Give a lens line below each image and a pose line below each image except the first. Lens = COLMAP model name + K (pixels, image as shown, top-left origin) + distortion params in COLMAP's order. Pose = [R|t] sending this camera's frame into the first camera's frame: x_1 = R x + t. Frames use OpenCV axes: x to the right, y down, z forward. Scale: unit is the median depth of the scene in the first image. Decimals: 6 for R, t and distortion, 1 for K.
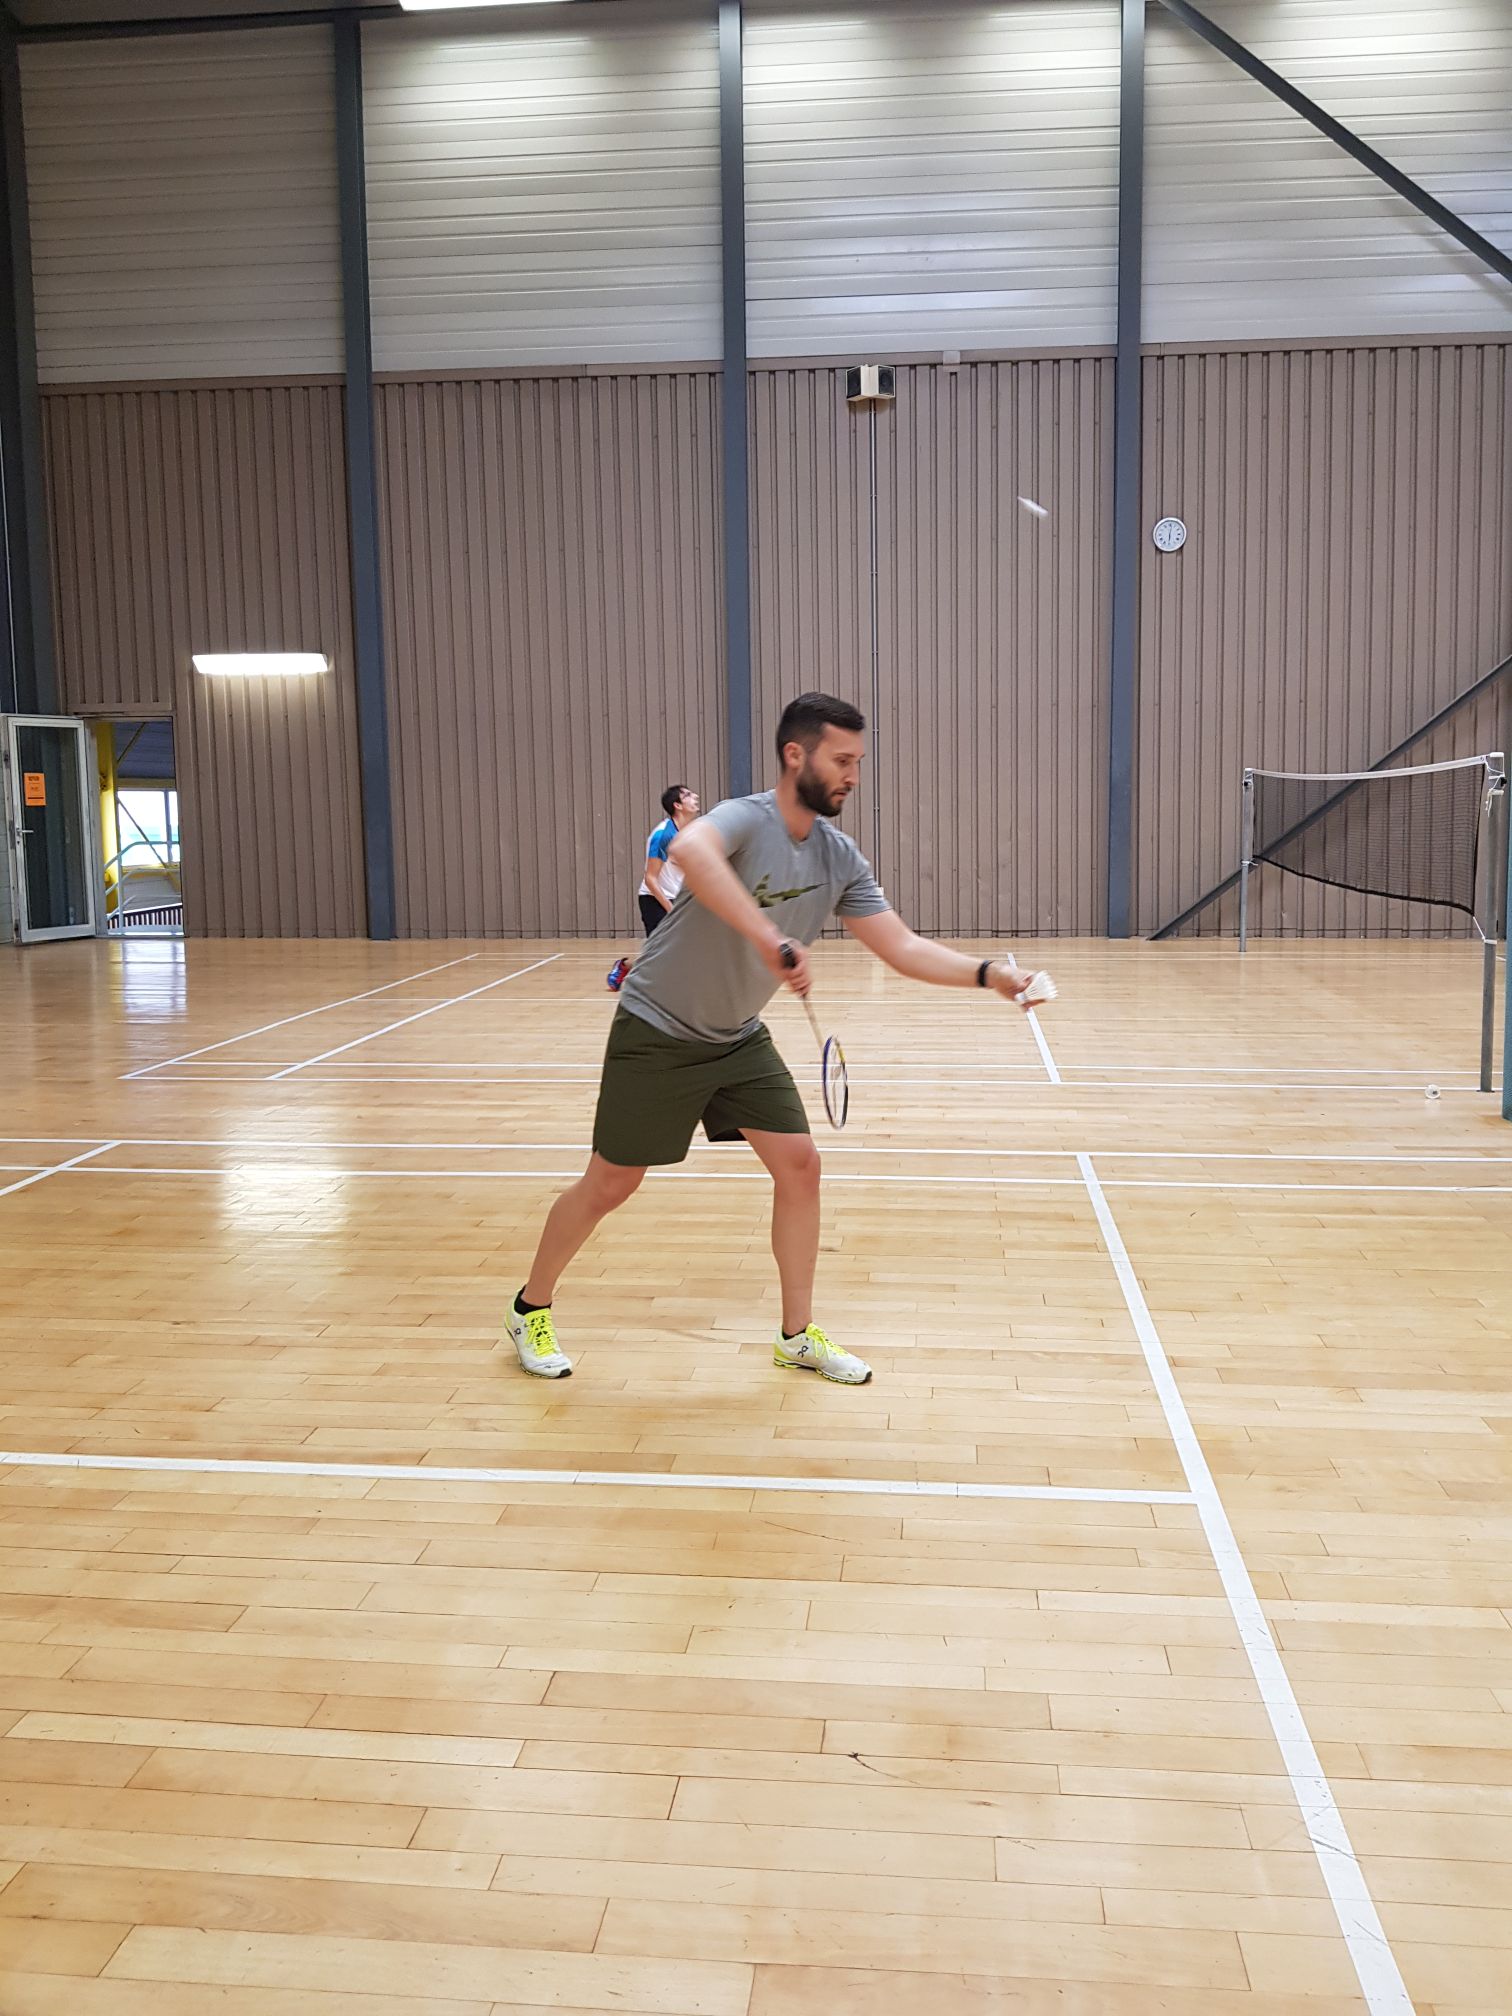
lens RADIAL K [[1586.1, 0, 752.1], [0, 1586.1, 1016.0], [0, 0, 1]] dist [0.007100, 0.007016]
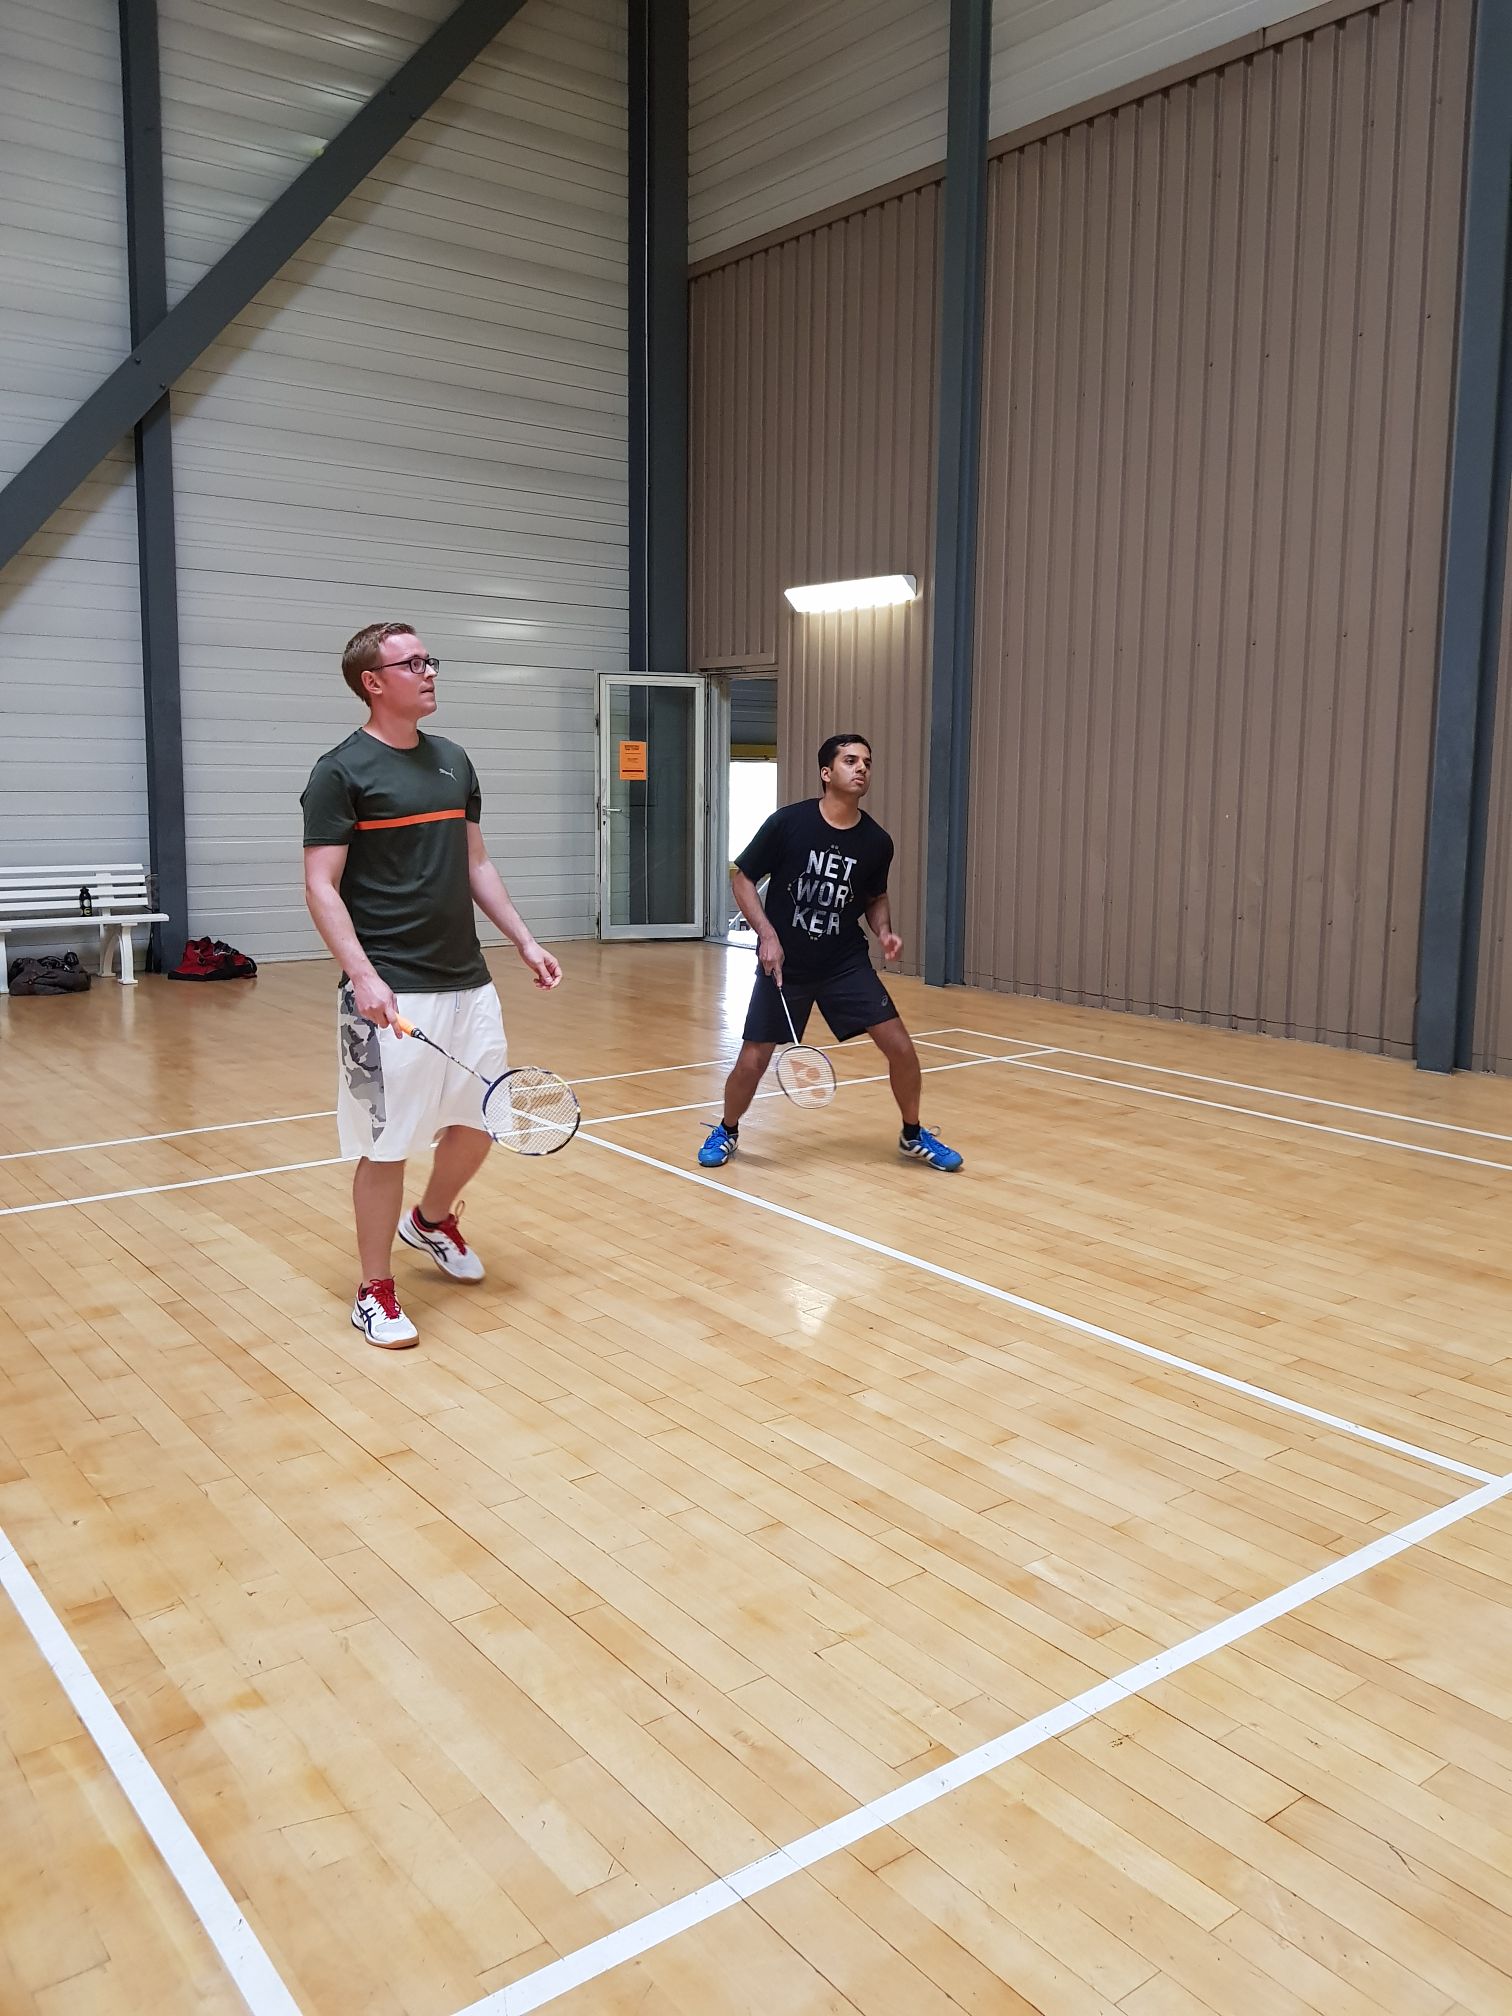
lens RADIAL K [[1586.1, 0, 760.7], [0, 1586.1, 996.2], [0, 0, 1]] dist [0.007100, 0.007016]
pose [[0.675527, 0.123275, -0.726958, 0.221701], [-0.120900, 0.991100, 0.055720, -0.073293], [0.727356, 0.050248, 0.684418, 0.476453]]
